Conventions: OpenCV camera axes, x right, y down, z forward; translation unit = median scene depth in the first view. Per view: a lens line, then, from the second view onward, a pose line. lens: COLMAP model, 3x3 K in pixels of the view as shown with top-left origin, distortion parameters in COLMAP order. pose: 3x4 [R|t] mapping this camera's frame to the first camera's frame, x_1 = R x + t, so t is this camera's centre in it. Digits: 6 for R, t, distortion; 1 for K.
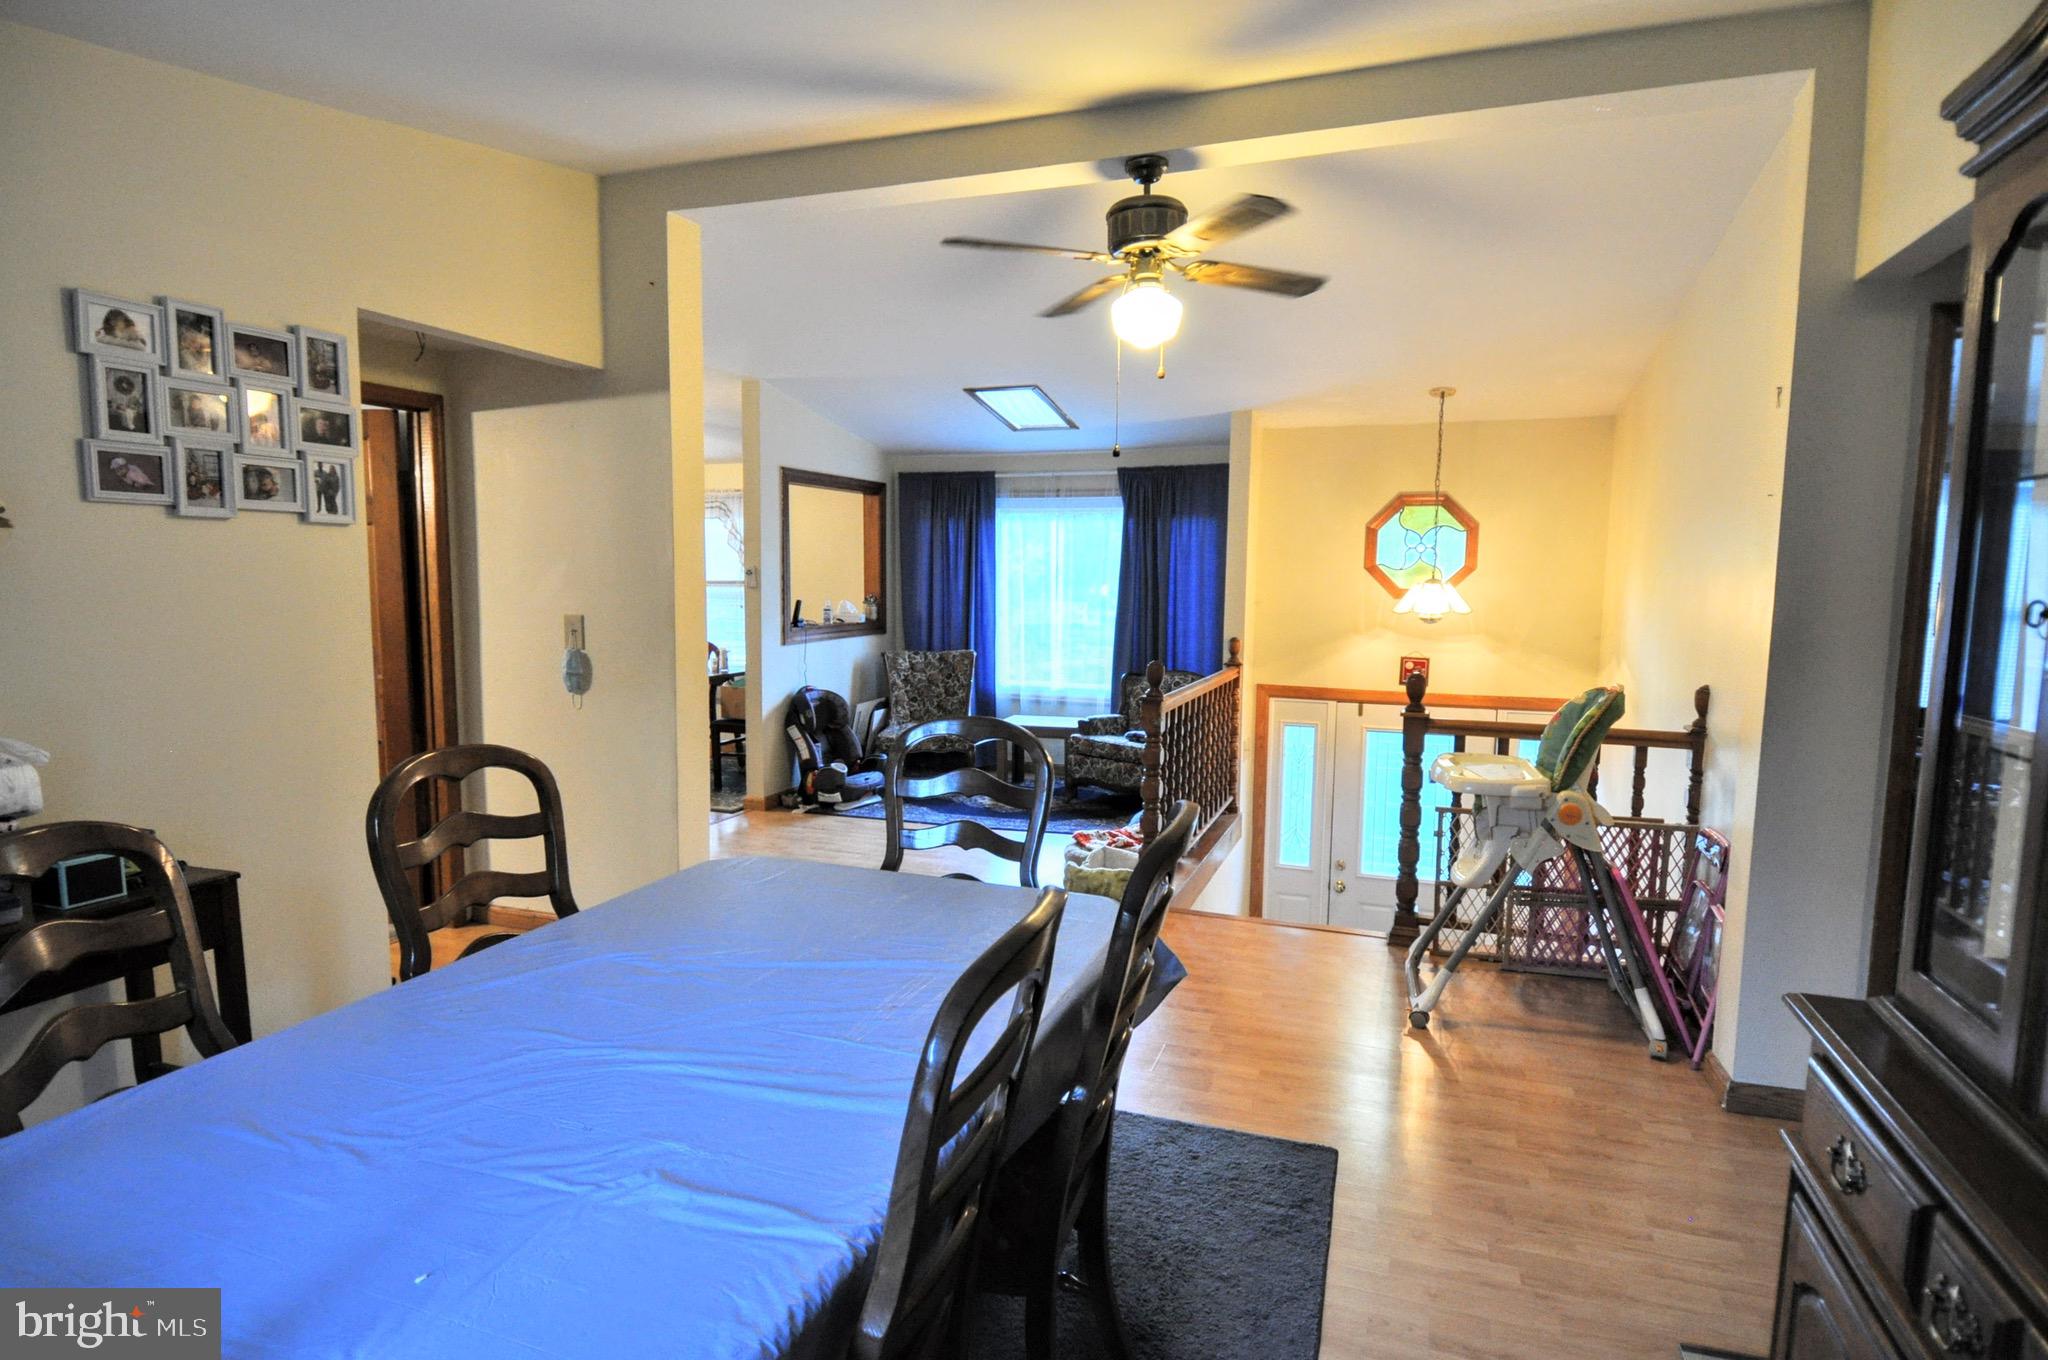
lens RADIAL K [[1063.8, 0, 1023.3], [0, 1063.8, 678.1], [0, 0, 1]] dist [0.007918, -0.018751]
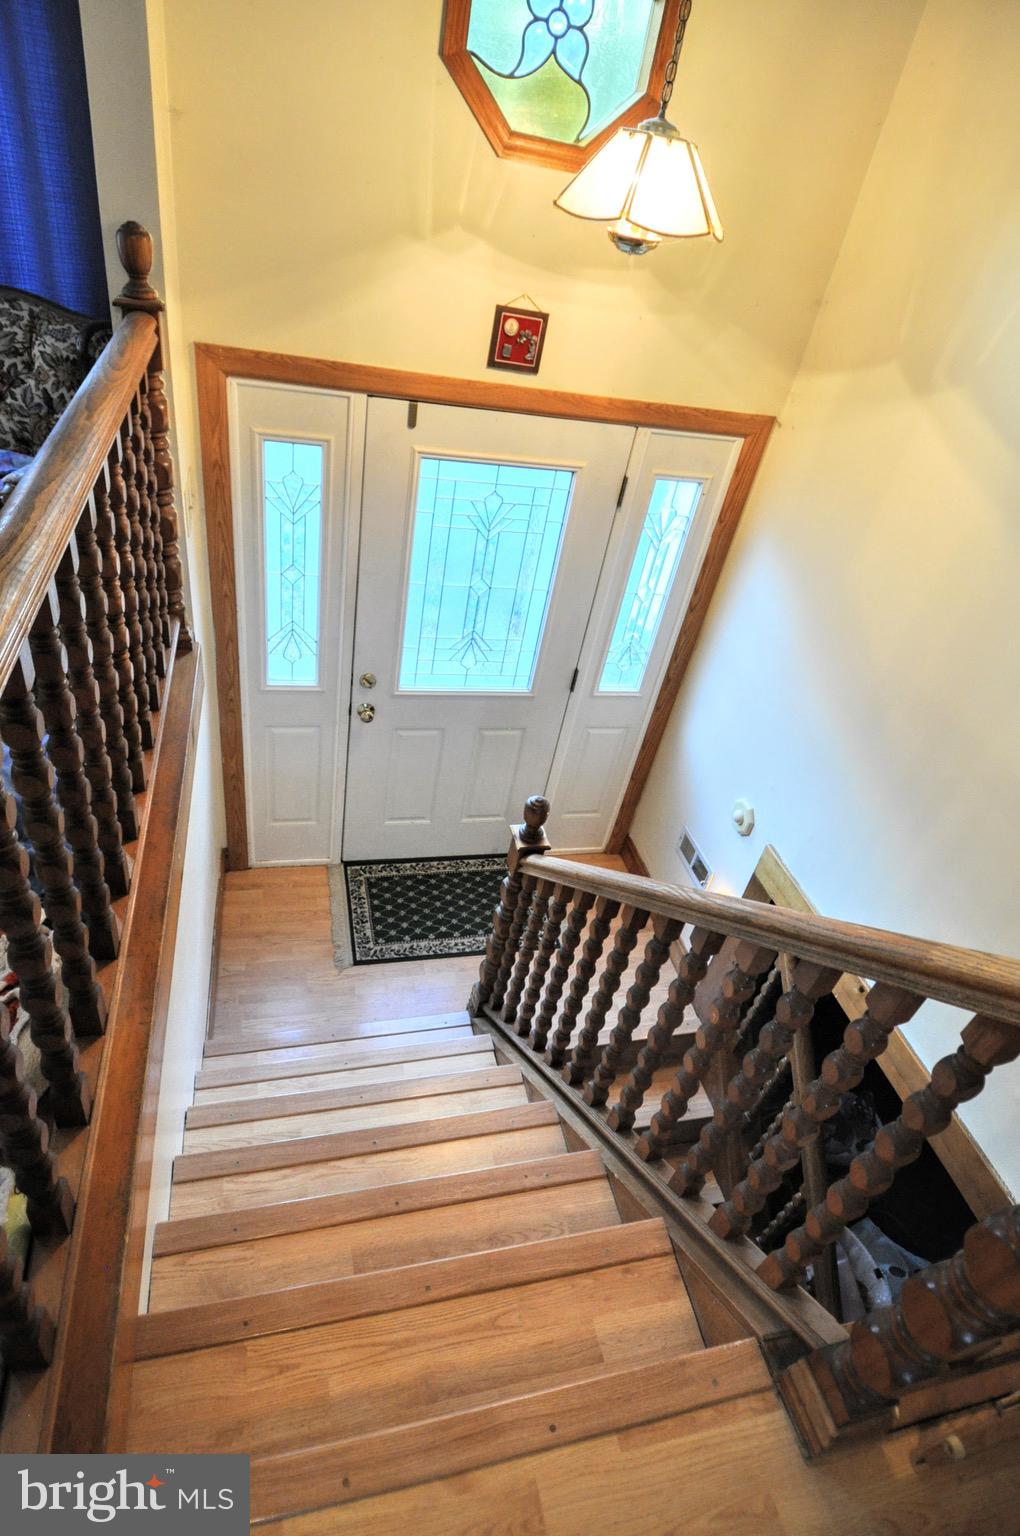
lens RADIAL K [[797.9, 0, 499.8], [0, 797.9, 783.1], [0, 0, 1]] dist [0.007918, -0.018751]
pose [[0.830582, -0.244162, 0.500518, 0.116907], [-0.099442, 0.819293, 0.564685, -0.046735], [-0.547946, -0.518790, 0.656211, 0.637485]]
